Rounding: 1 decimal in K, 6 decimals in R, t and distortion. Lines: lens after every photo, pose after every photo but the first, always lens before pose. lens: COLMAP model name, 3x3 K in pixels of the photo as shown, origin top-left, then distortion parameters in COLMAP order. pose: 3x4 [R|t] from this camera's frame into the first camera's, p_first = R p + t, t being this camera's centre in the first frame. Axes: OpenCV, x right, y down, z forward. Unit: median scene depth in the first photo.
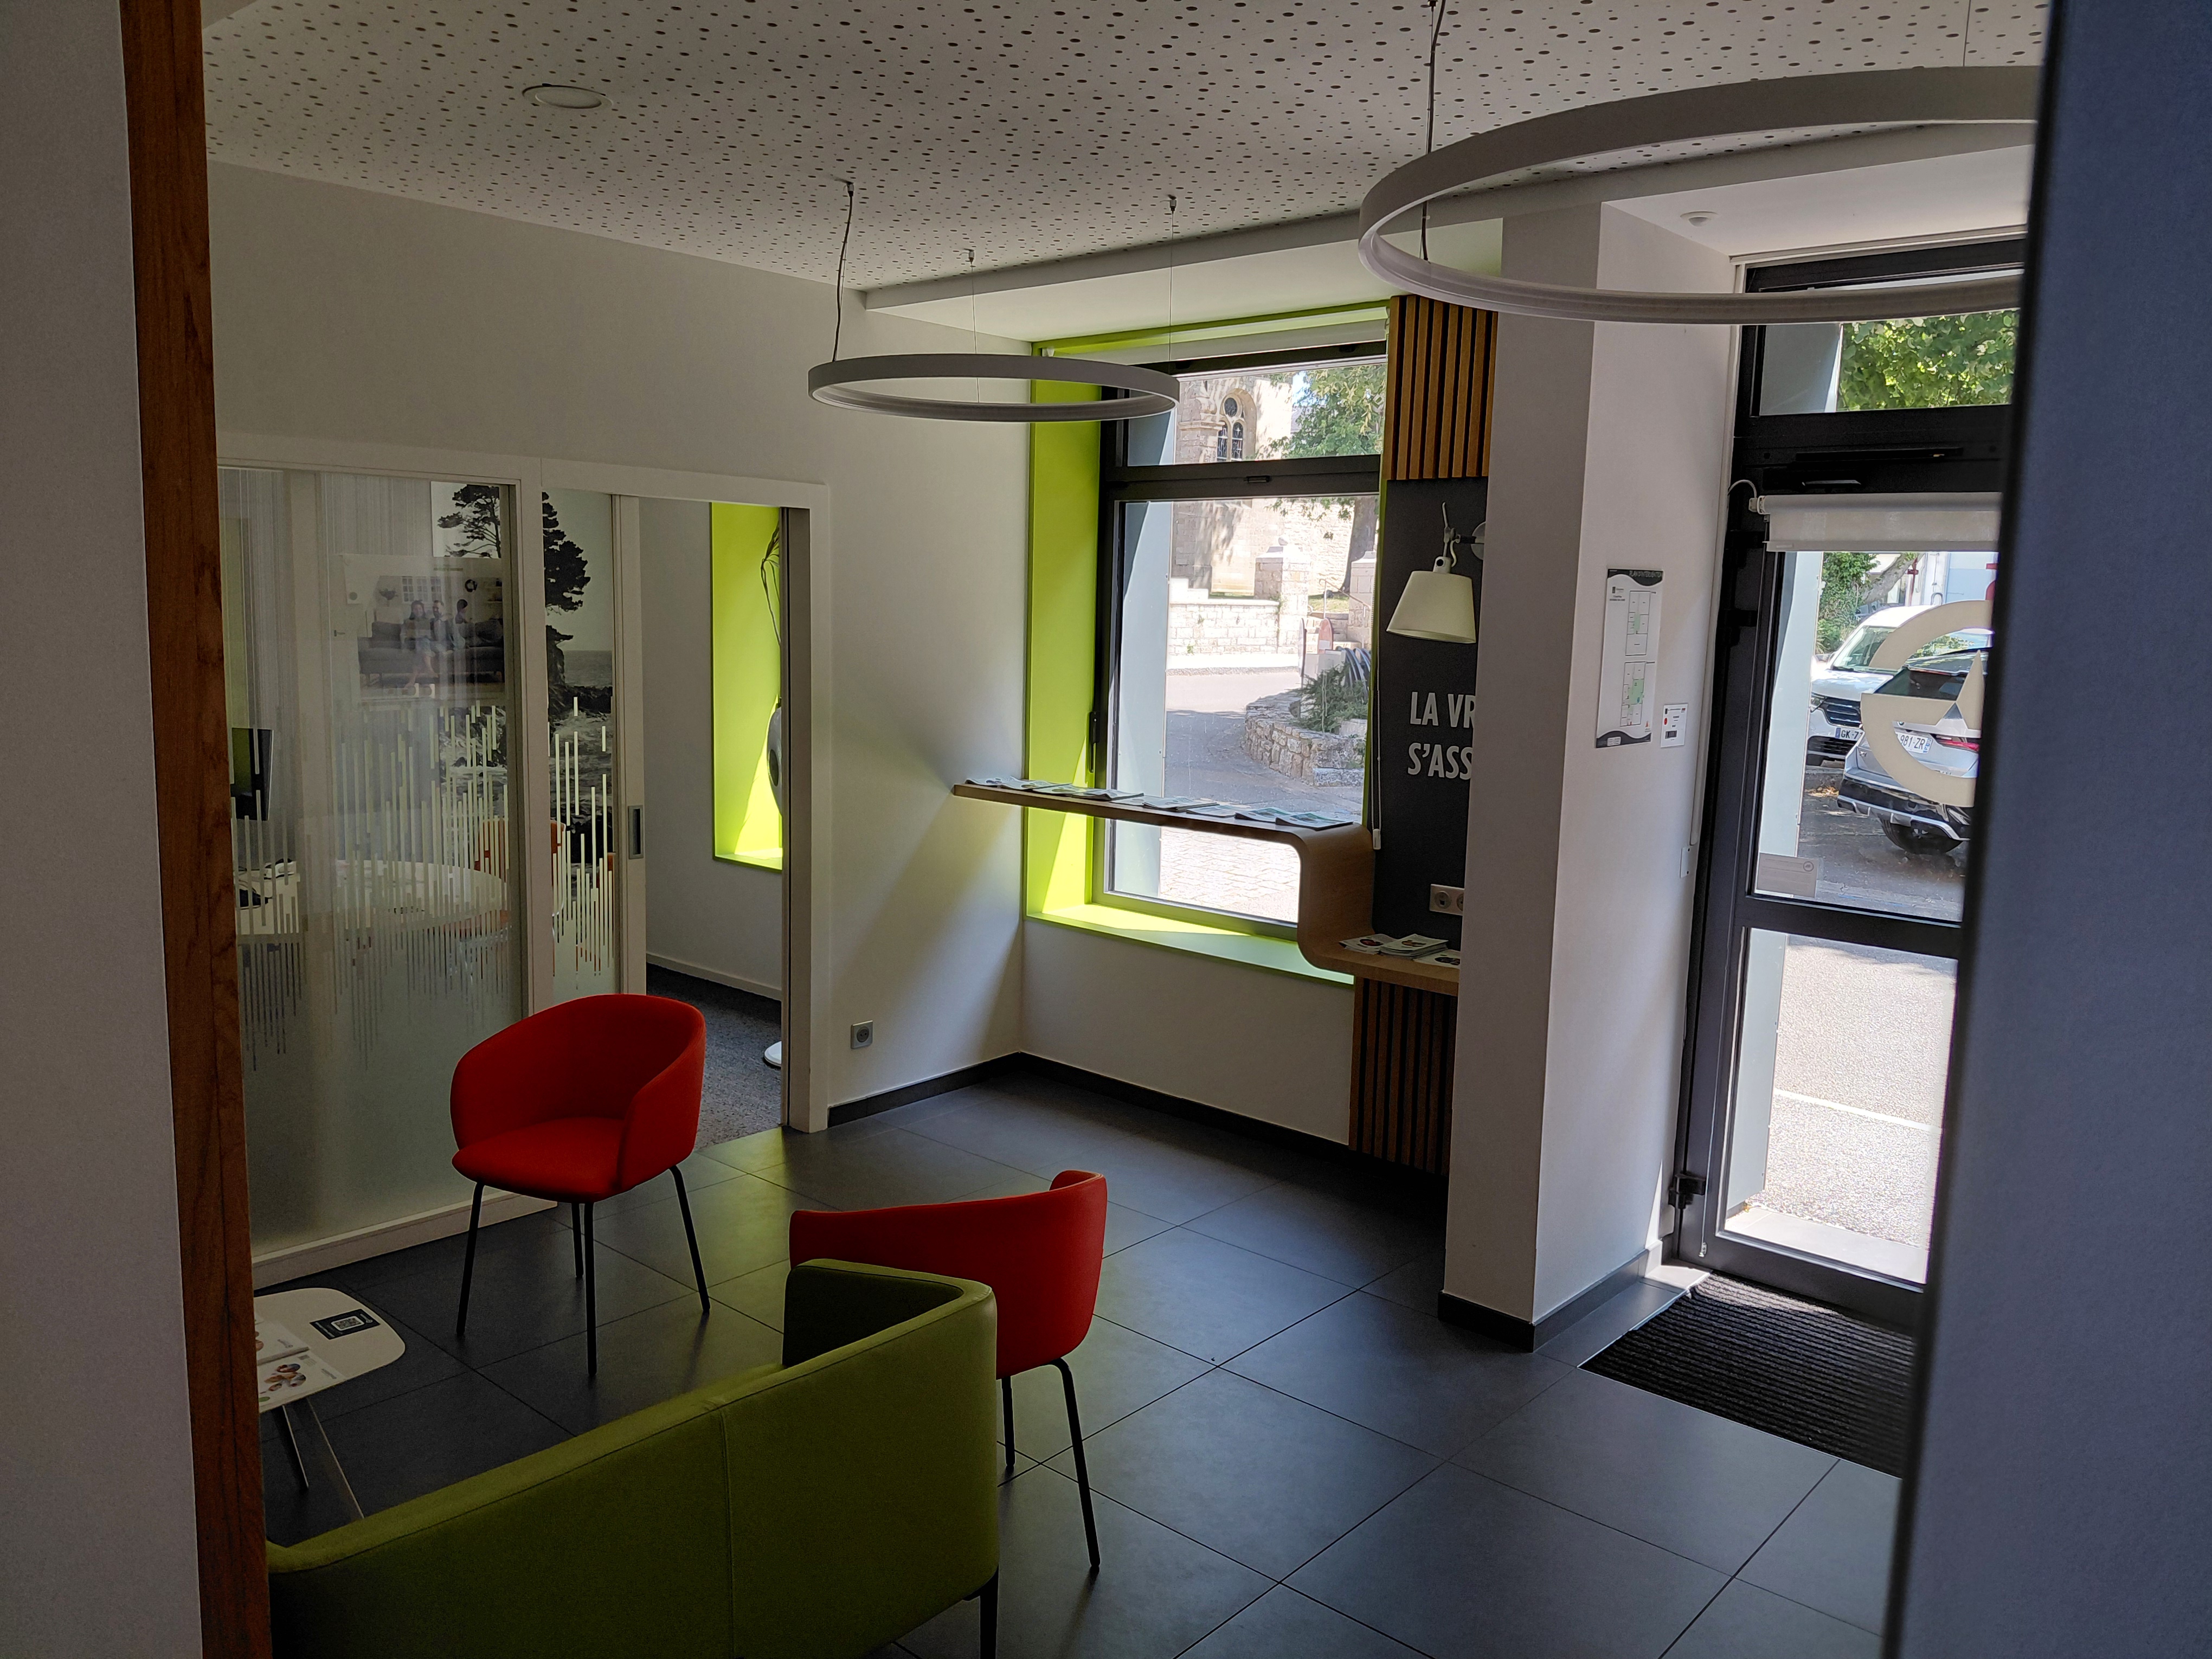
lens RADIAL K [[1624.3, 0, 1106.0], [0, 1624.3, 829.5], [0, 0, 1]] dist [0.070145, -0.158022]
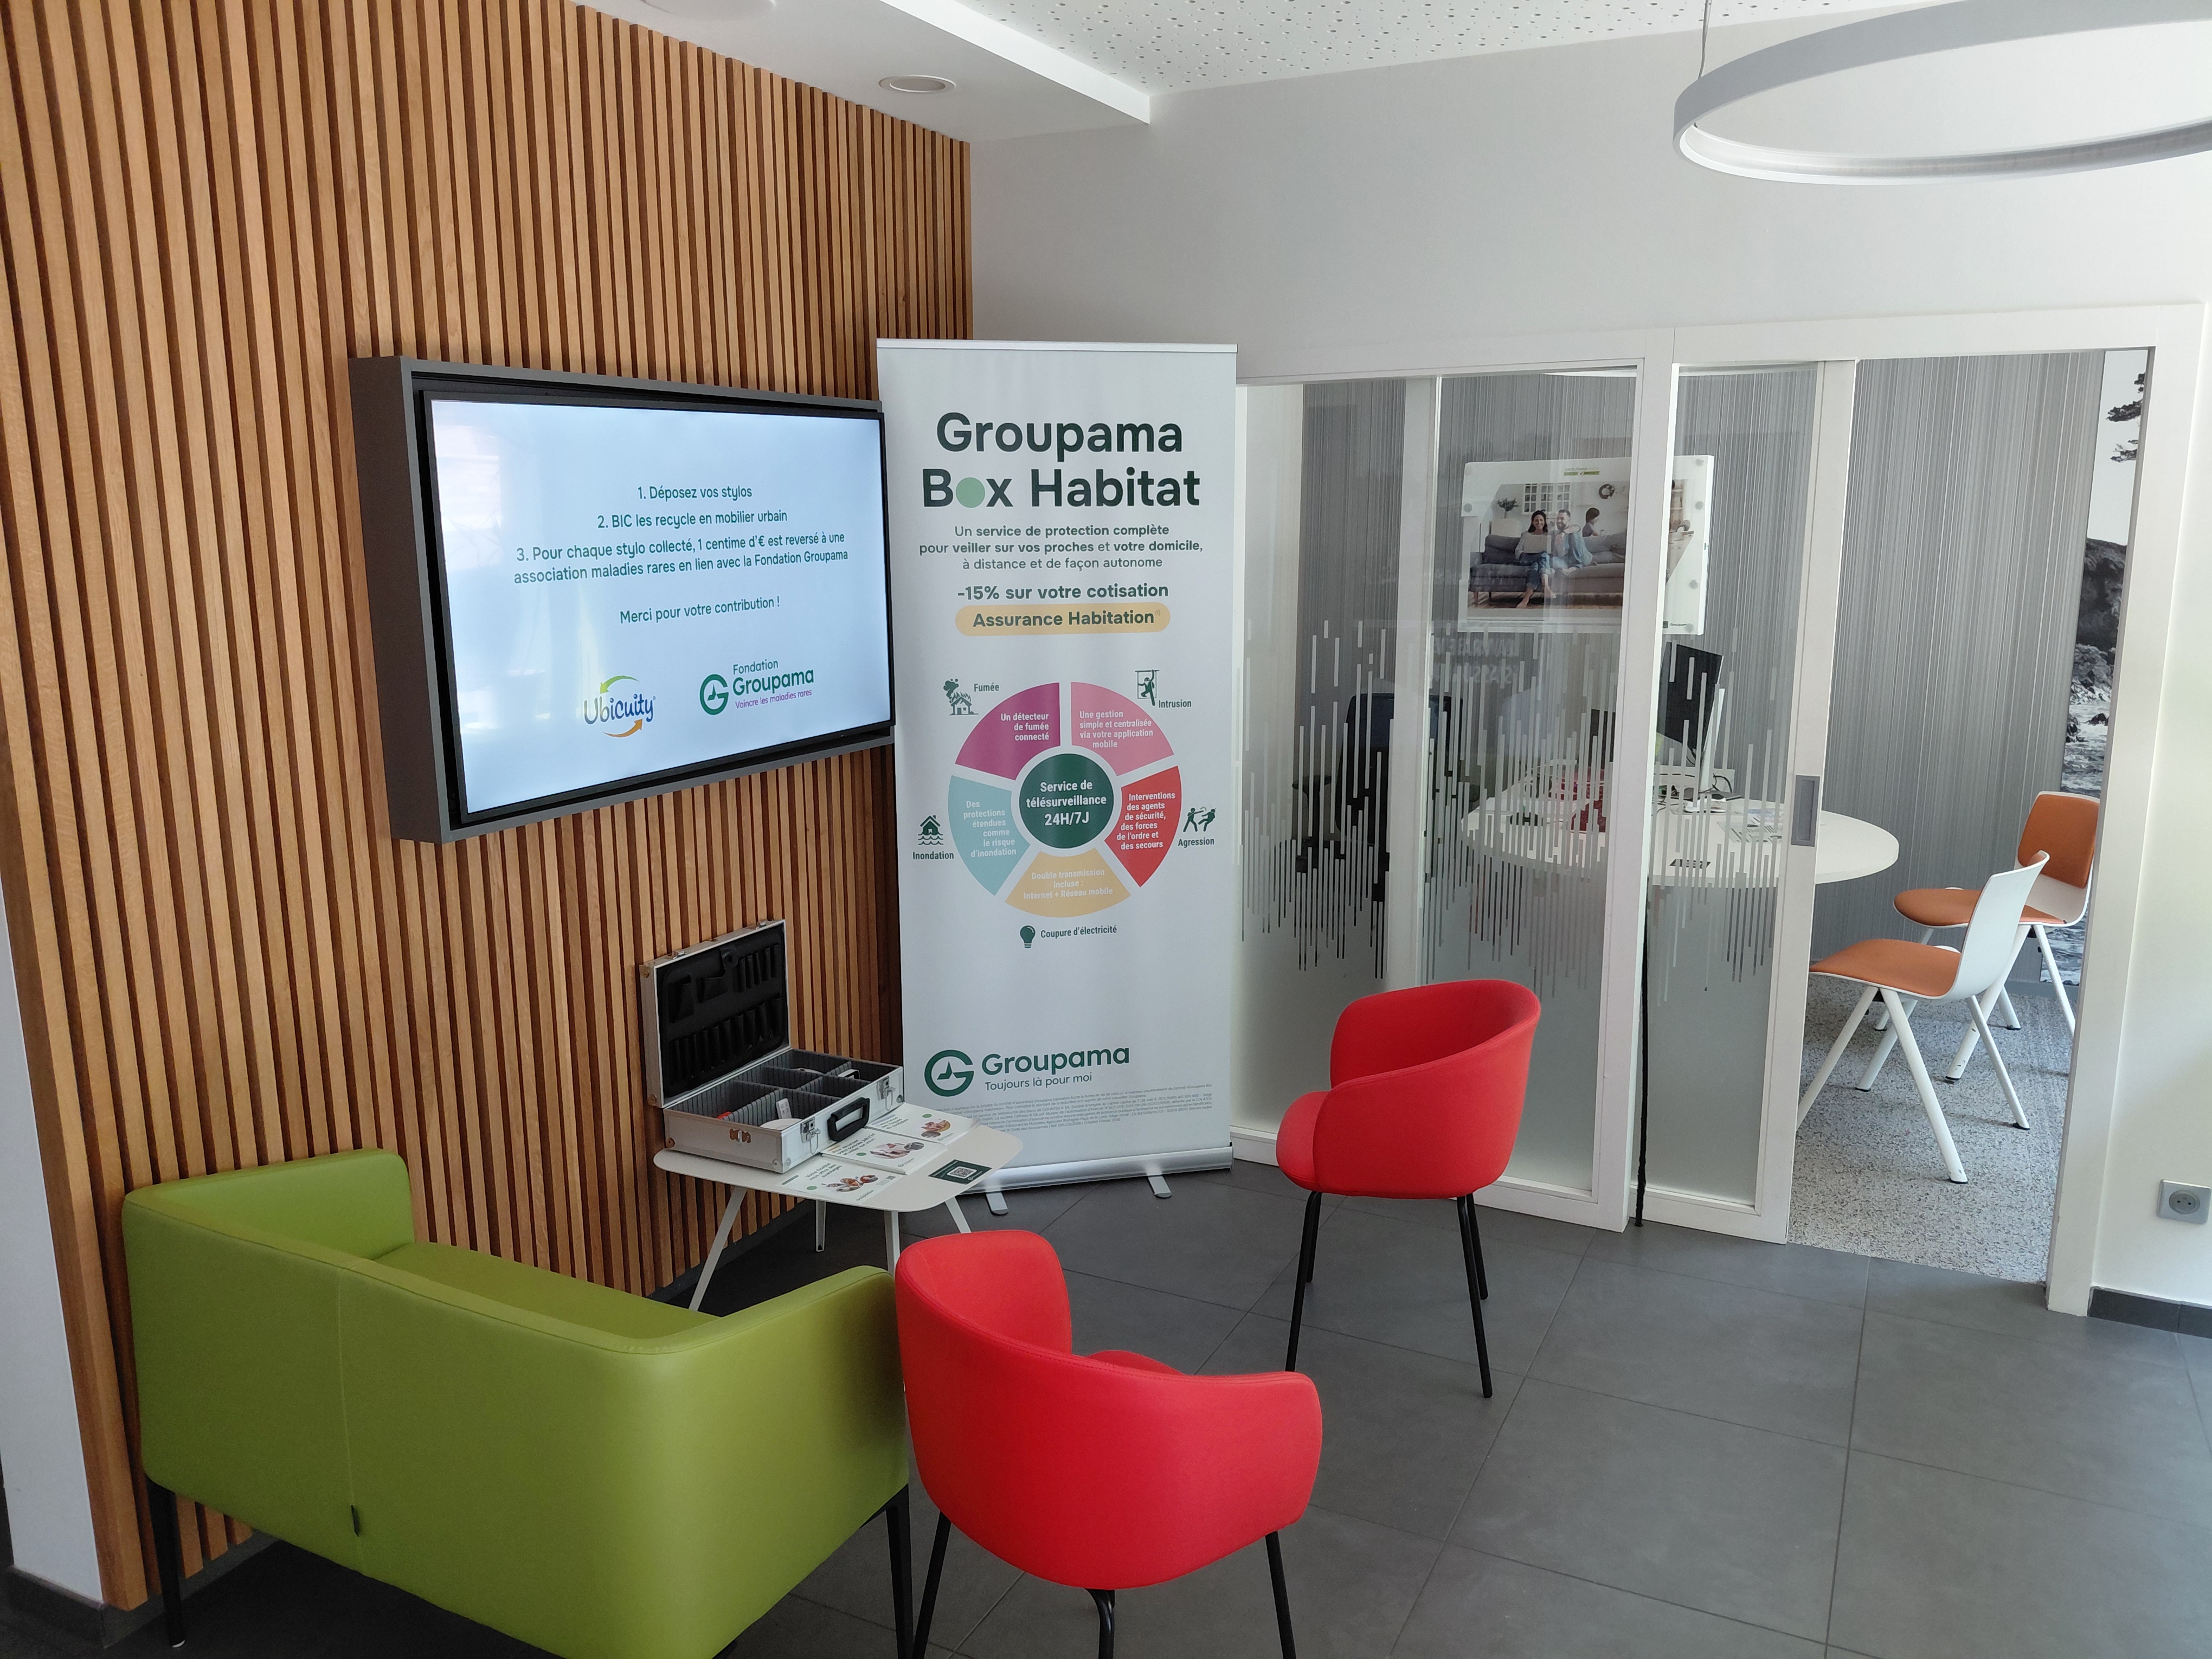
lens RADIAL K [[1624.3, 0, 1106.0], [0, 1624.3, 829.5], [0, 0, 1]] dist [0.070145, -0.158022]
pose [[0.248419, 0.160838, -0.955206, 0.394451], [-0.121553, 0.983500, 0.133990, -0.058157], [0.960996, 0.082823, 0.263870, 0.539541]]
